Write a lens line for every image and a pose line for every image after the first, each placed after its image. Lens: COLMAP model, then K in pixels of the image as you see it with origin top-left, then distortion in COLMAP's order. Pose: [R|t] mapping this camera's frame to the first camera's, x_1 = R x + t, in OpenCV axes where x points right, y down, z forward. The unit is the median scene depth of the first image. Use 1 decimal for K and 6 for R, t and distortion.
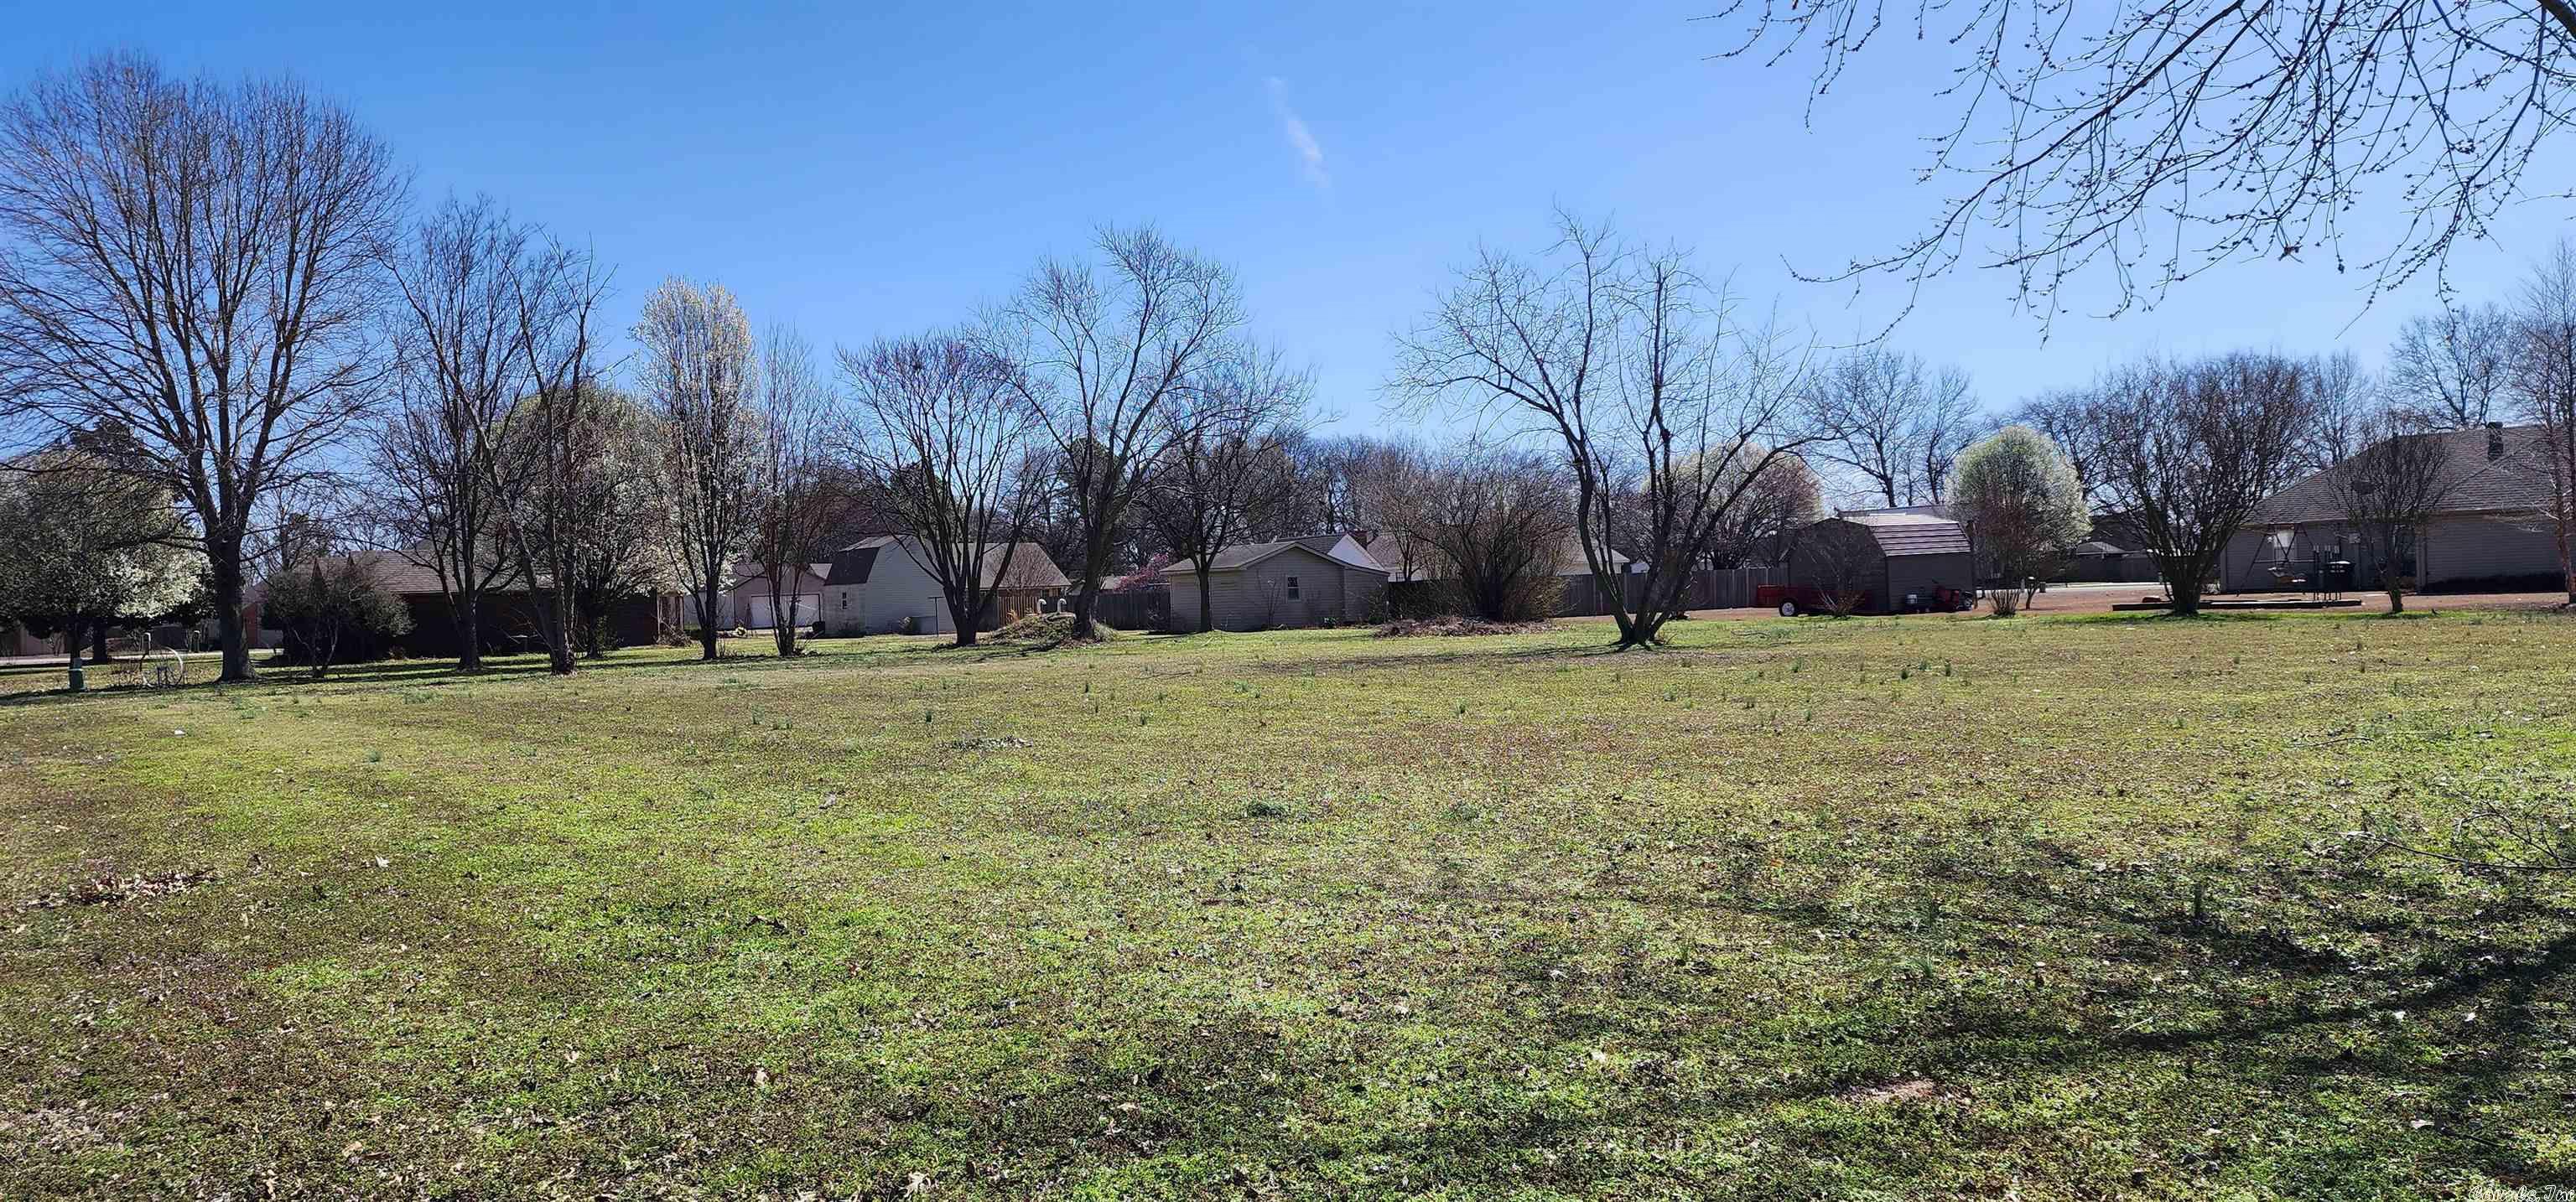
lens RADIAL K [[1717.6, 0, 1277.4], [0, 1717.6, 578.4], [0, 0, 1]] dist [0.058267, -0.057770]
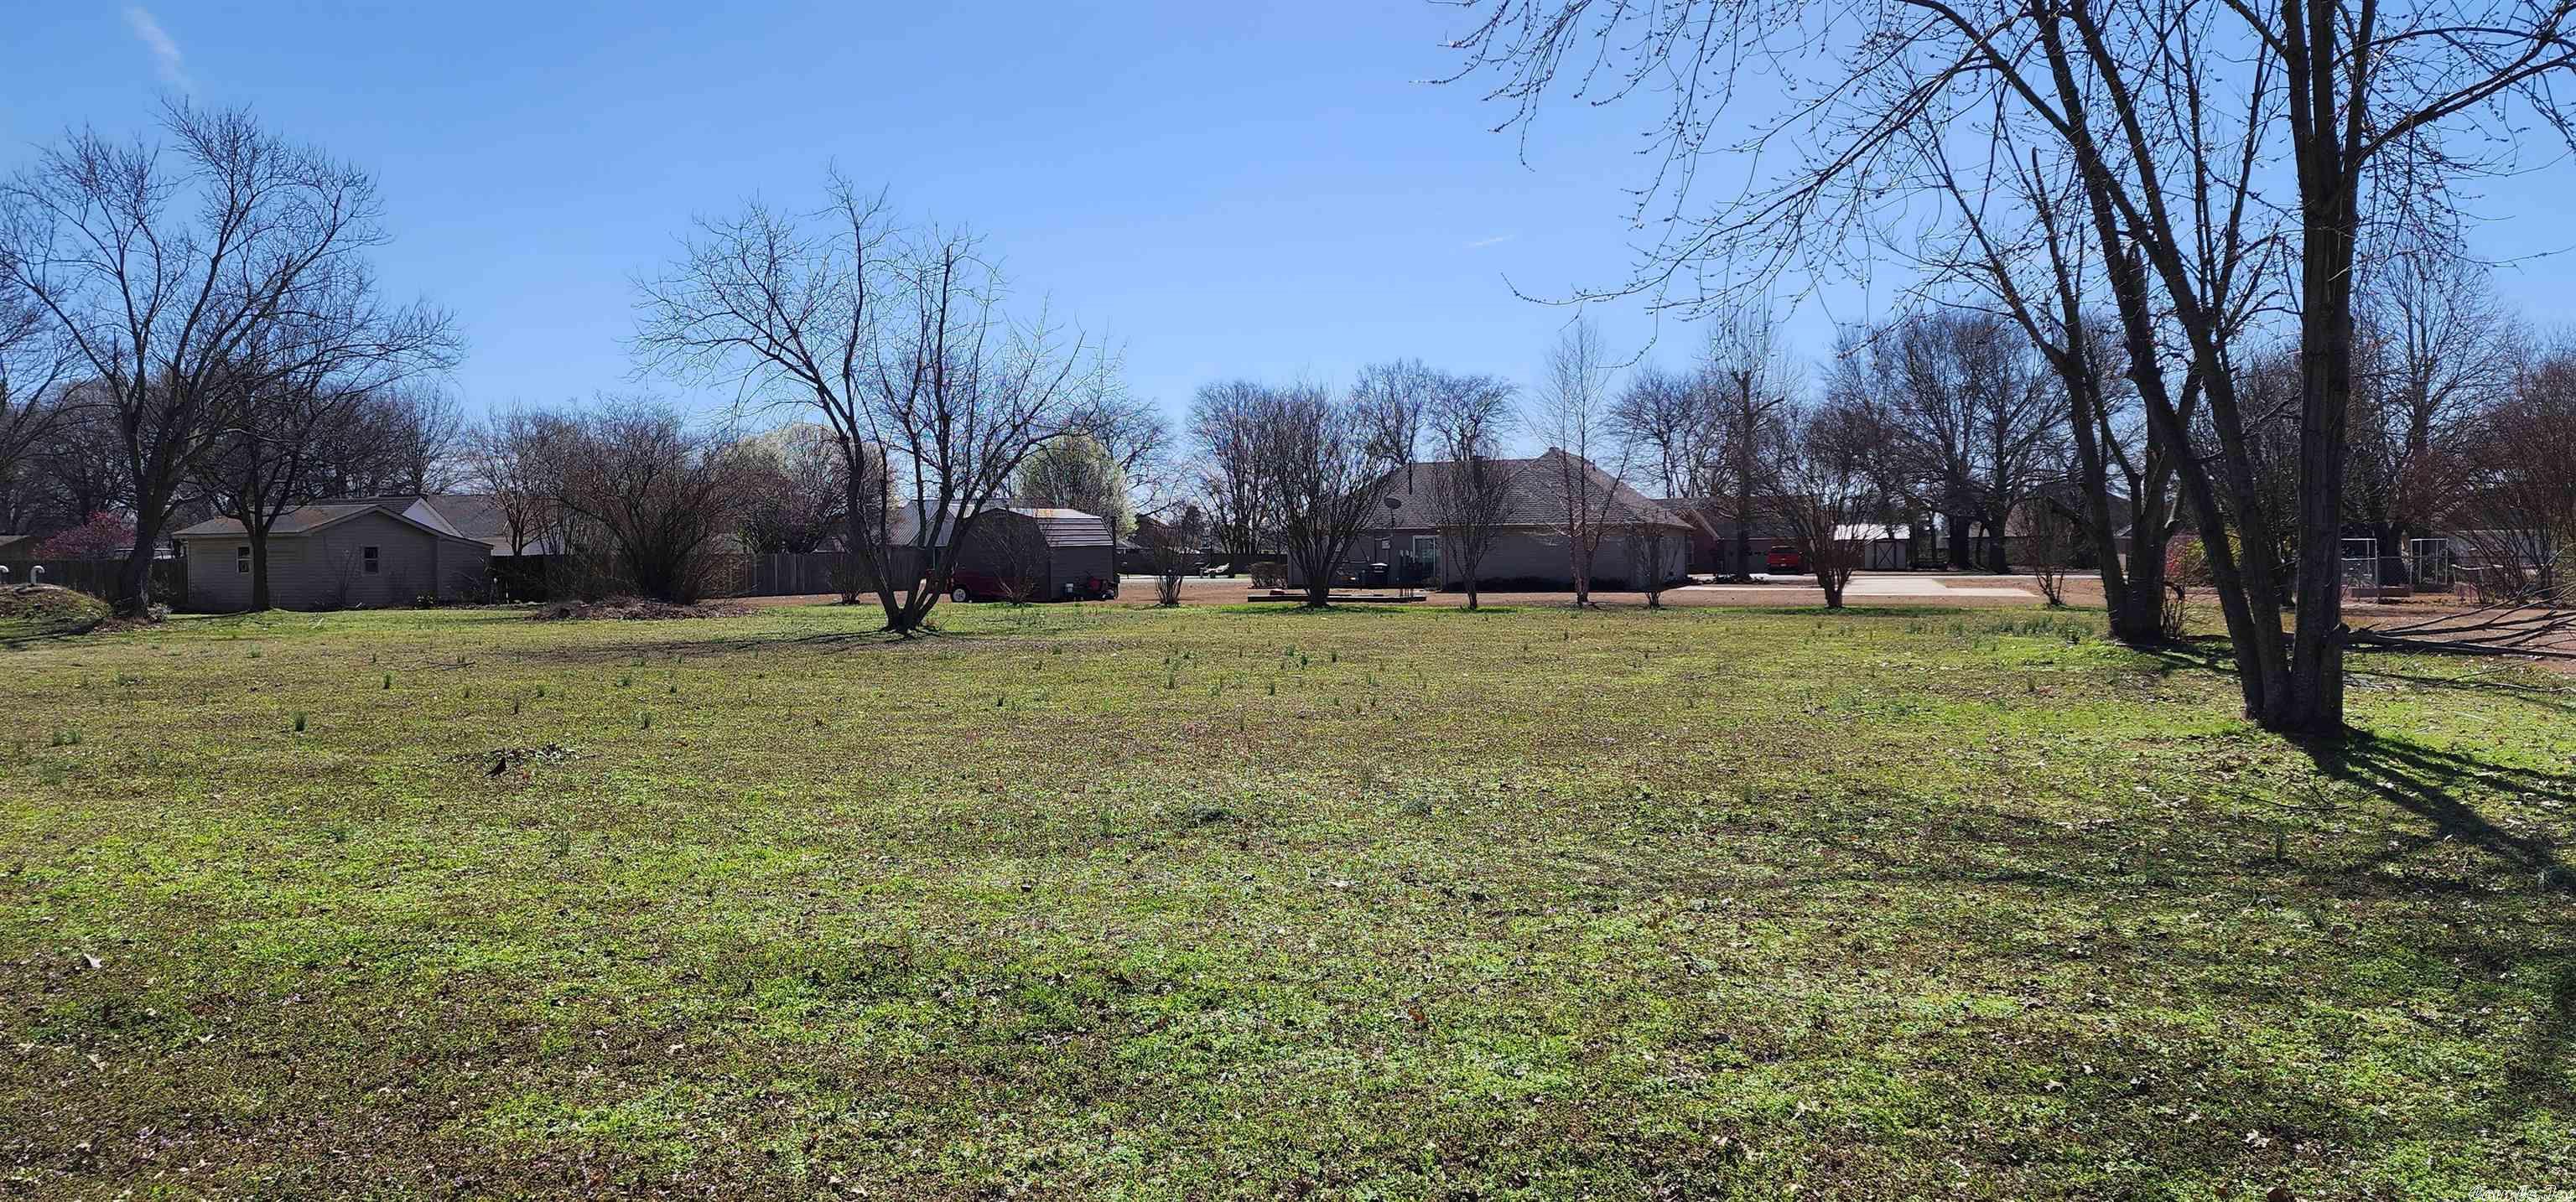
lens RADIAL K [[1717.6, 0, 1296.0], [0, 1717.6, 581.6], [0, 0, 1]] dist [0.058267, -0.057770]
pose [[0.840366, 0.021226, 0.541604, -0.094547], [-0.027386, 0.999619, 0.003317, 0.000929], [-0.541327, -0.017619, 0.840627, 0.040334]]
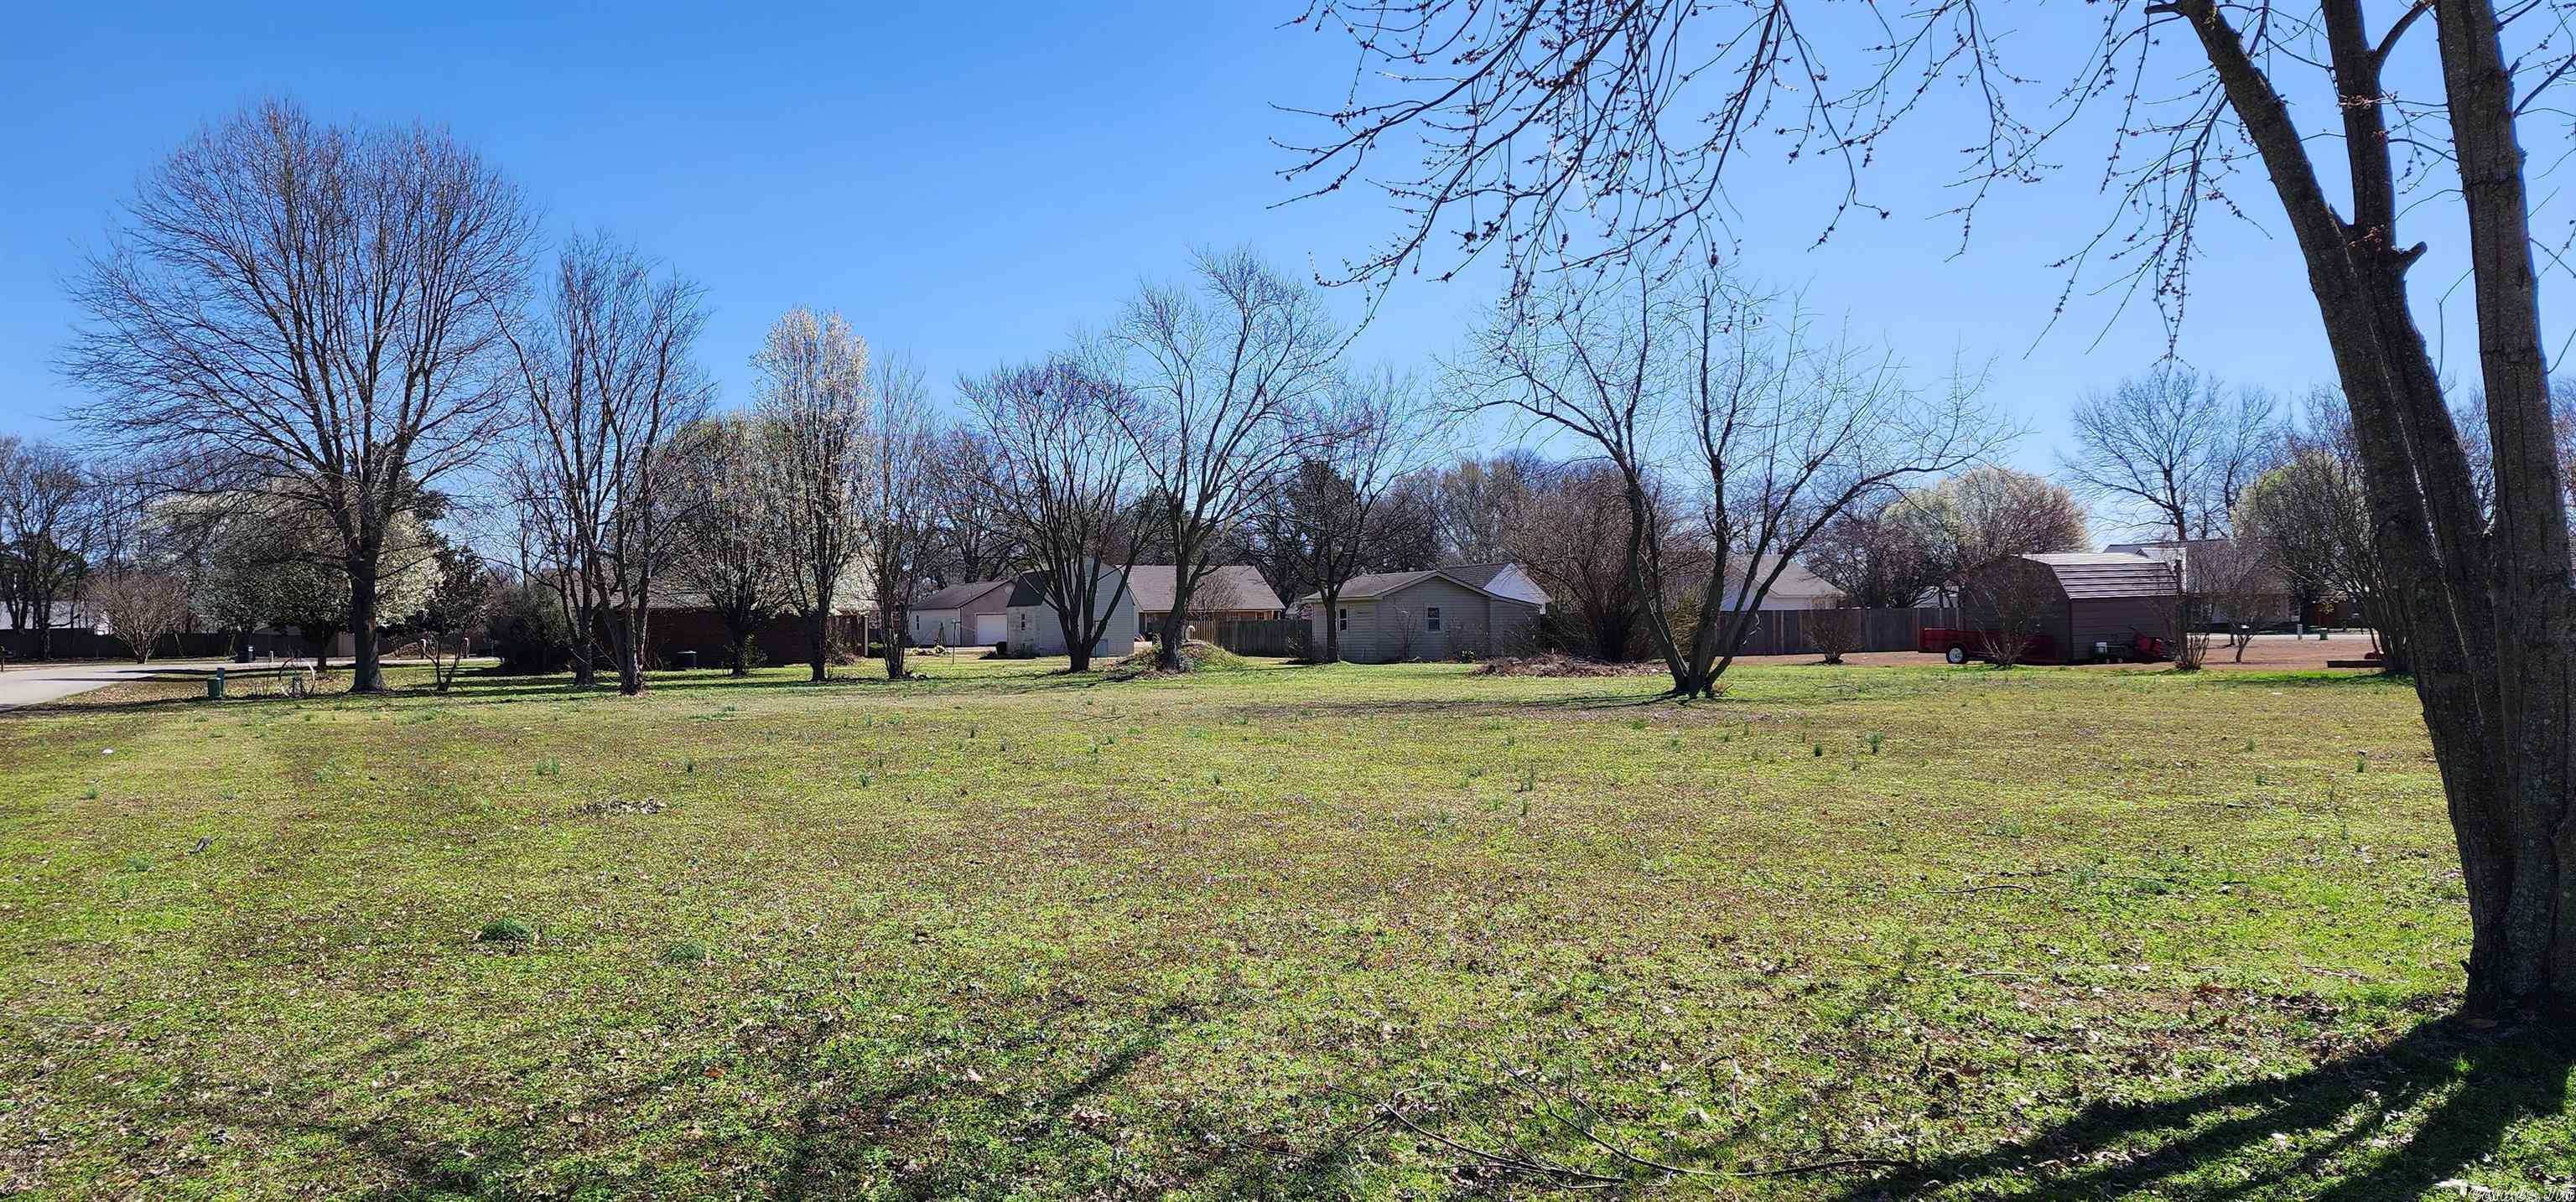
lens RADIAL K [[1717.6, 0, 1254.5], [0, 1717.6, 539.1], [0, 0, 1]] dist [0.058267, -0.057770]
pose [[0.984310, 0.011314, -0.176086, 0.101453], [-0.017575, 0.999266, -0.034040, -0.006166], [0.175572, 0.036601, 0.983786, 0.044960]]
